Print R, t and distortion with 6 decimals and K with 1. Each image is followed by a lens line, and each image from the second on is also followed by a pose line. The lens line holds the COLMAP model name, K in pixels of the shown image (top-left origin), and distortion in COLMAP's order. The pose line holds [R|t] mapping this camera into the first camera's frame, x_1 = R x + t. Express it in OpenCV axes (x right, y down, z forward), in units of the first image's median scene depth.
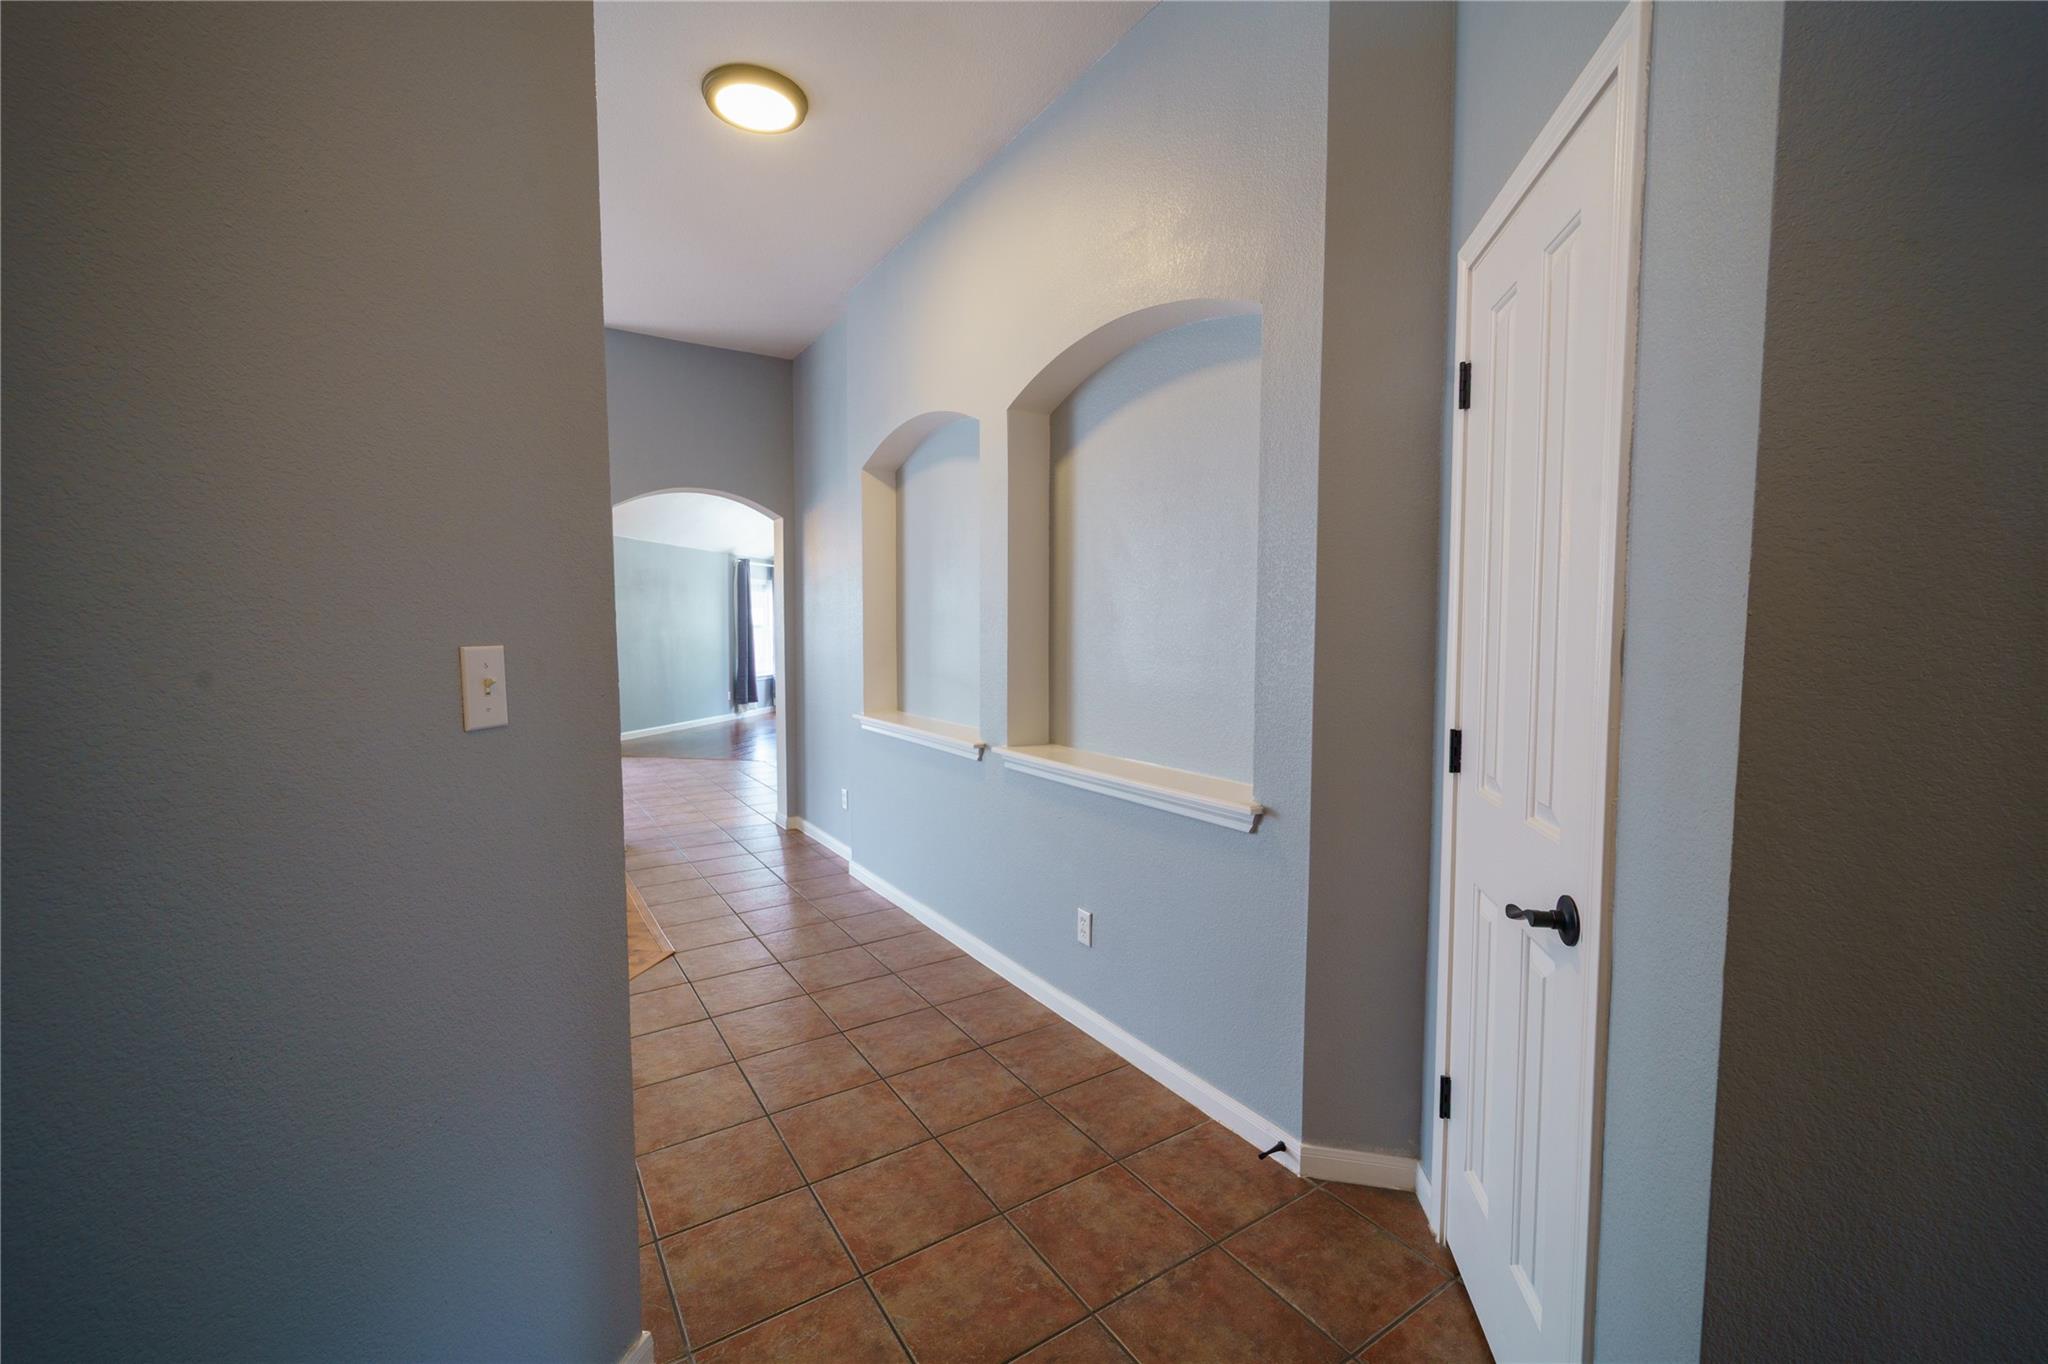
lens RADIAL K [[823.0, 0, 1024.0], [0, 823.0, 682.0], [0, 0, 1]] dist [-0.001463, -0.000336]
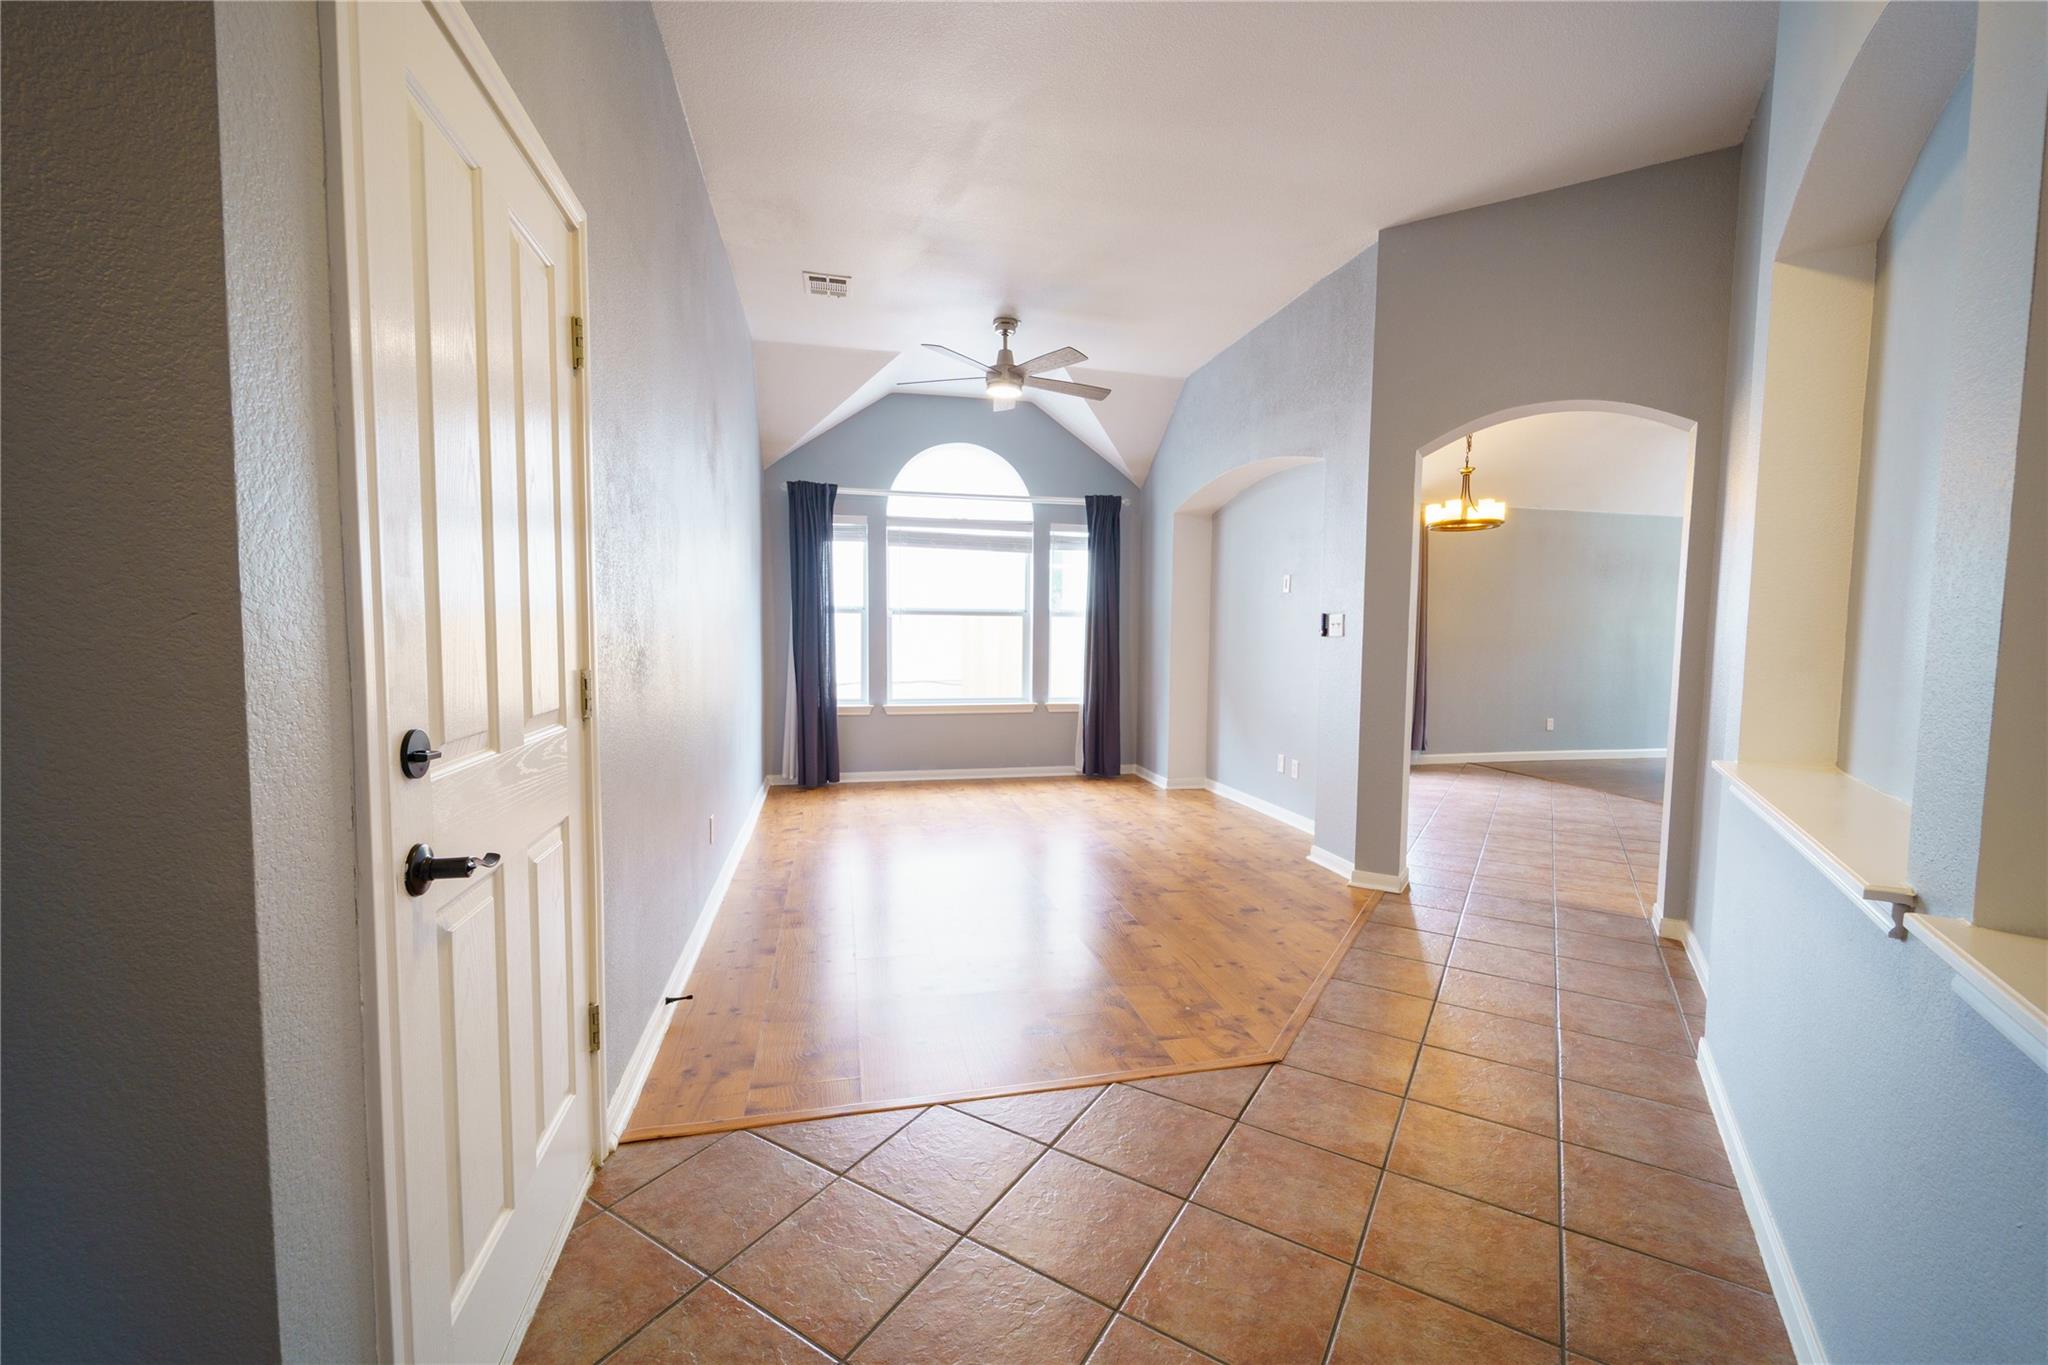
lens RADIAL K [[823.0, 0, 1024.0], [0, 823.0, 682.5], [0, 0, 1]] dist [-0.001463, -0.000336]
pose [[0.404470, 0.057758, -0.912725, 0.079909], [-0.064416, 0.997324, 0.034566, 0.000585], [0.912280, 0.044813, 0.407109, 0.398451]]
